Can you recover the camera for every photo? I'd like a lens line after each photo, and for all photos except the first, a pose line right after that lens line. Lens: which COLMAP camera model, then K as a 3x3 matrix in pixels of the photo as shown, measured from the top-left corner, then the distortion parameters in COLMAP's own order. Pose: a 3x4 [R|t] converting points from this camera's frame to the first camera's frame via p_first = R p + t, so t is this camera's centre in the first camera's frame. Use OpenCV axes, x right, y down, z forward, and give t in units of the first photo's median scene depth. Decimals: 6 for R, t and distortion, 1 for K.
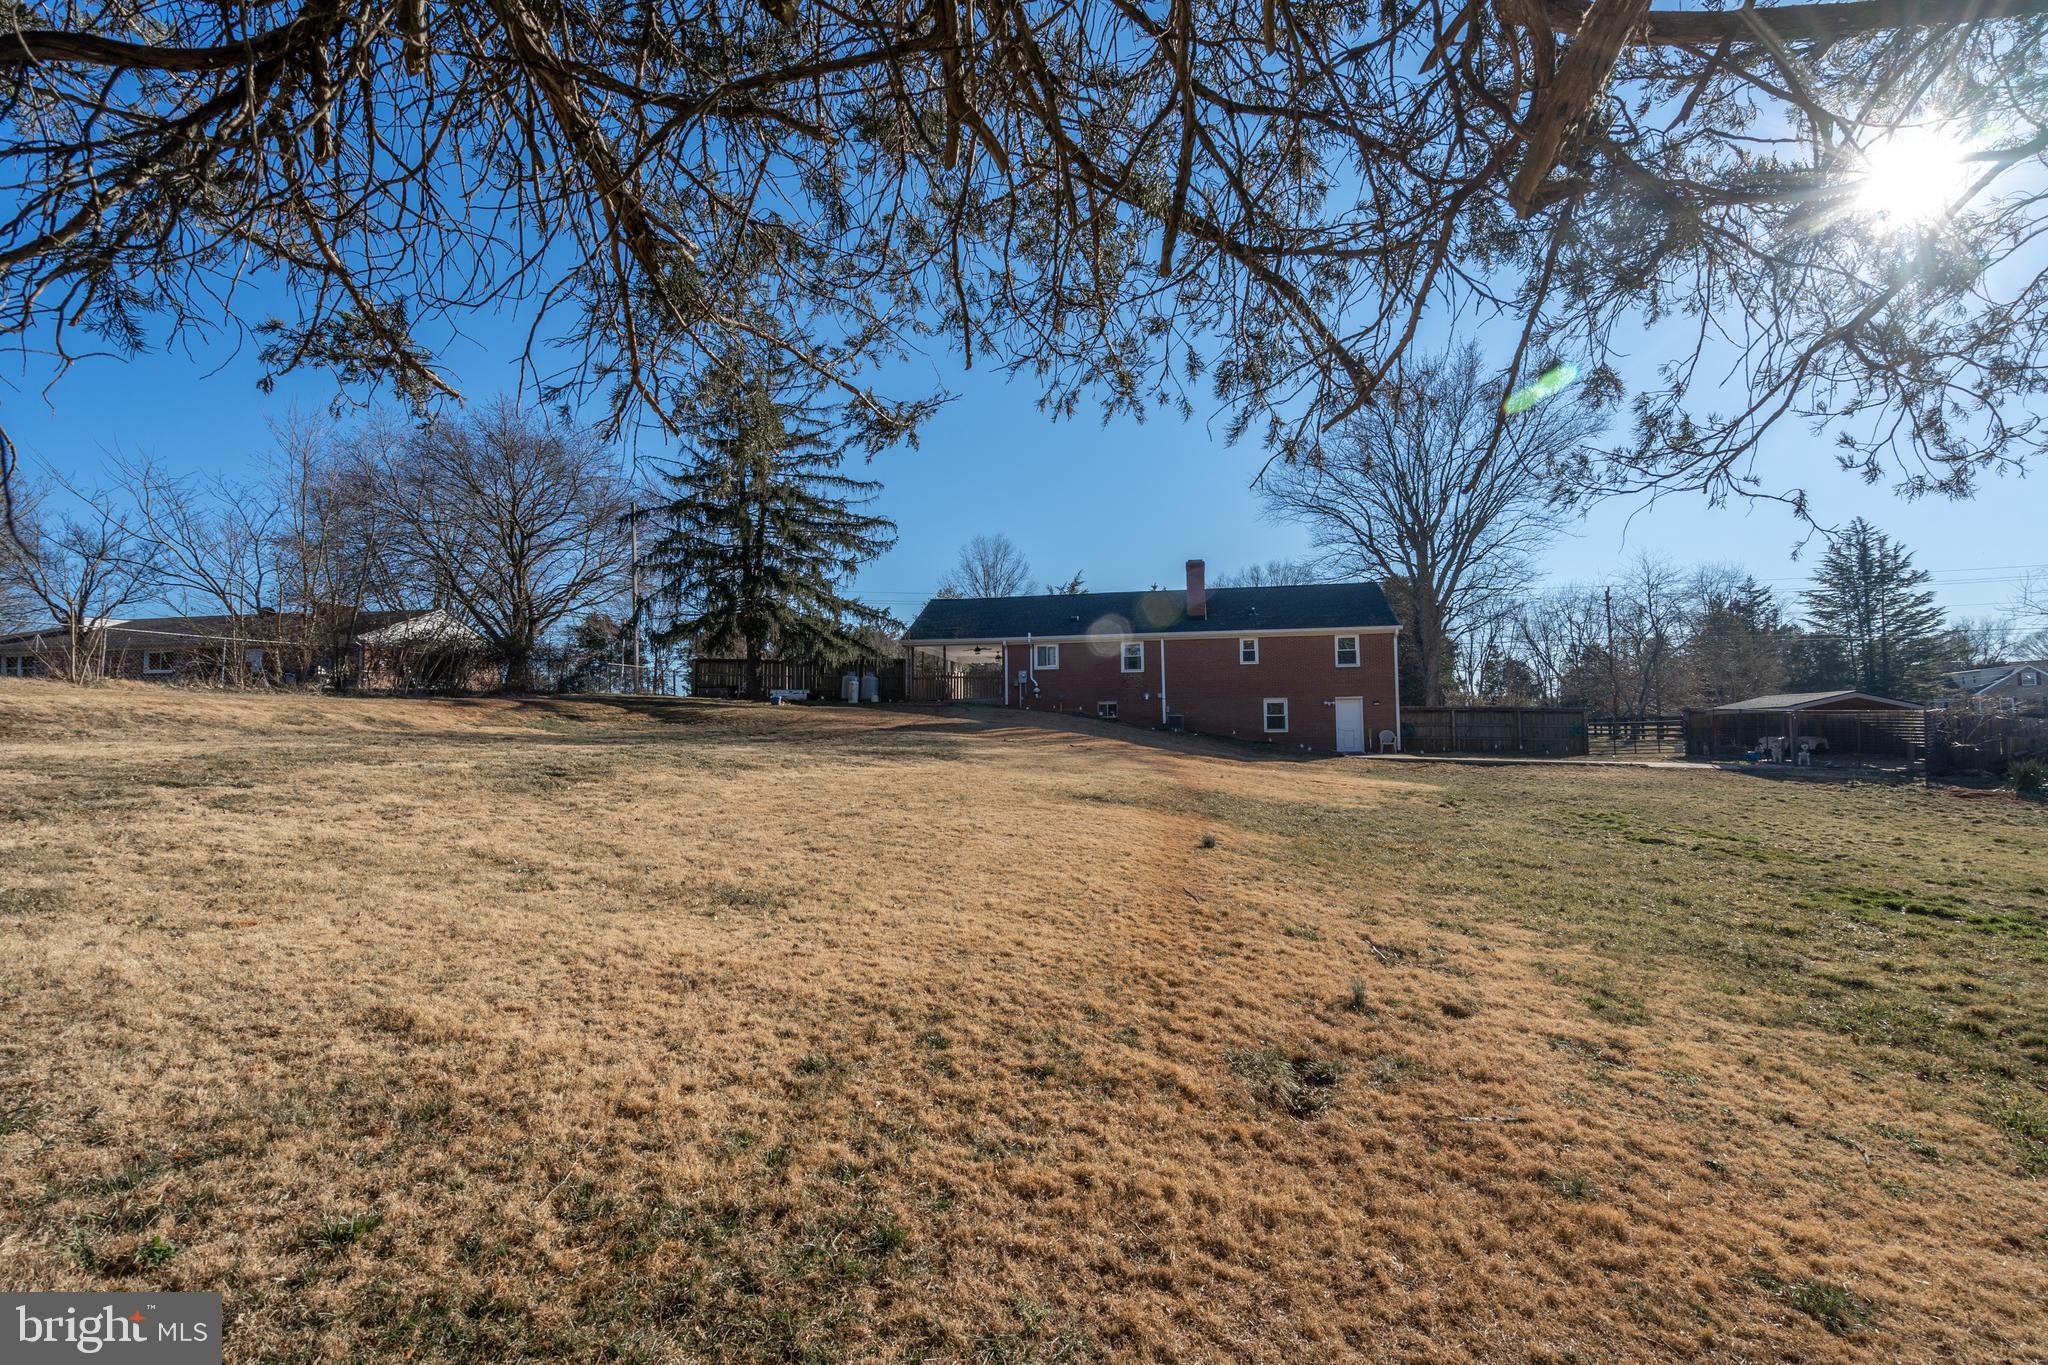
lens RADIAL K [[949.4, 0, 1024.0], [0, 949.4, 682.5], [0, 0, 1]] dist [-0.056905, 0.020609]
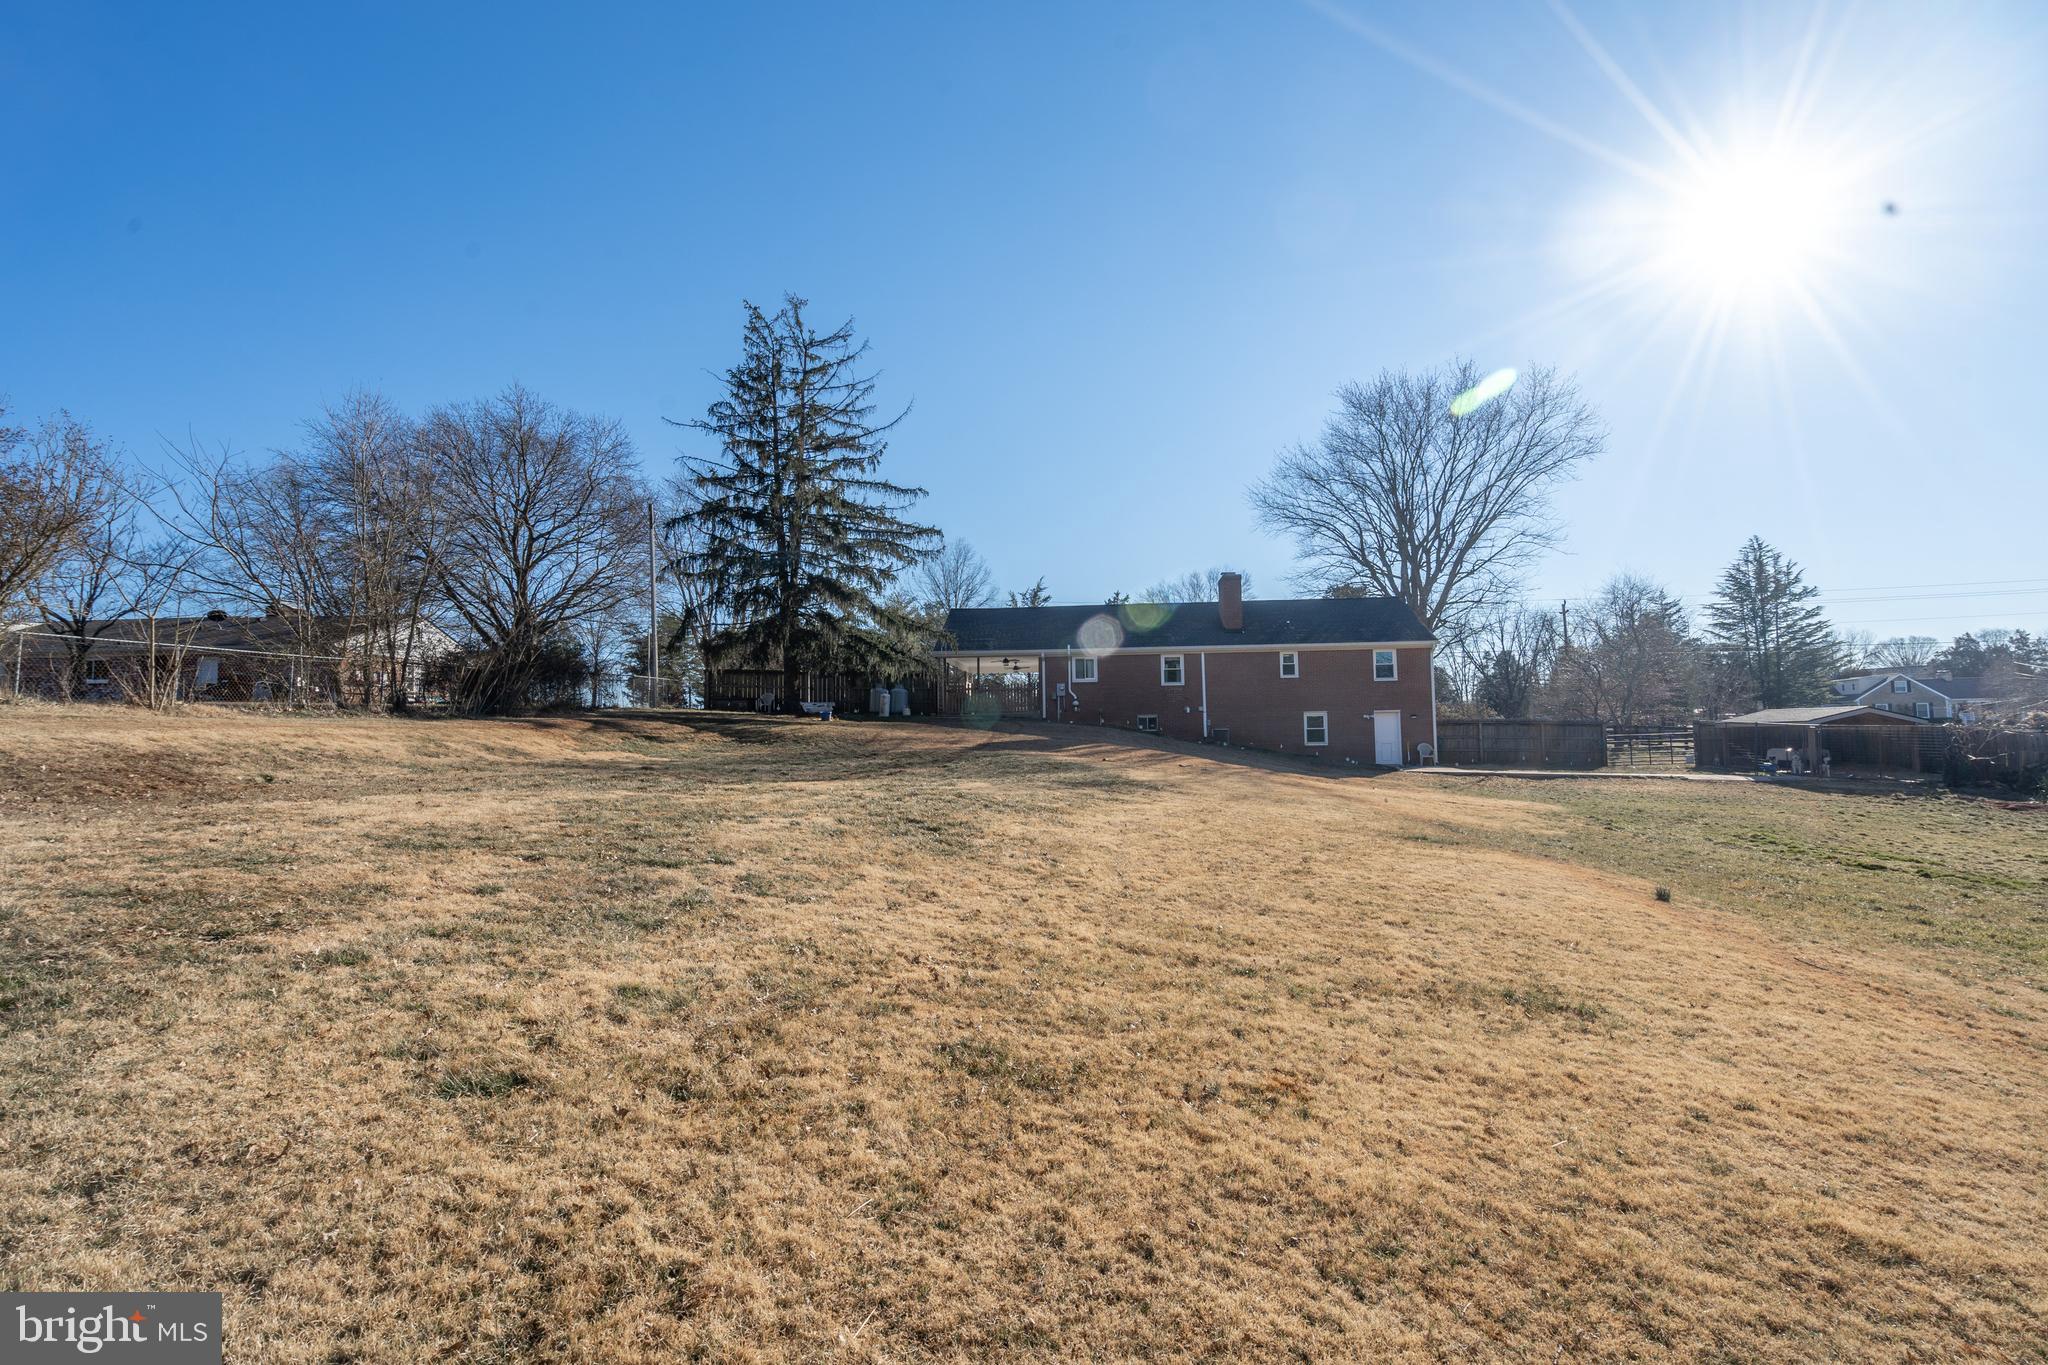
lens RADIAL K [[949.4, 0, 1024.0], [0, 949.4, 682.5], [0, 0, 1]] dist [-0.056905, 0.020609]
pose [[0.995194, 0.001909, 0.097906, -0.138803], [-0.001649, 0.999995, -0.002744, -0.010966], [-0.097910, 0.002569, 0.995192, 0.026169]]
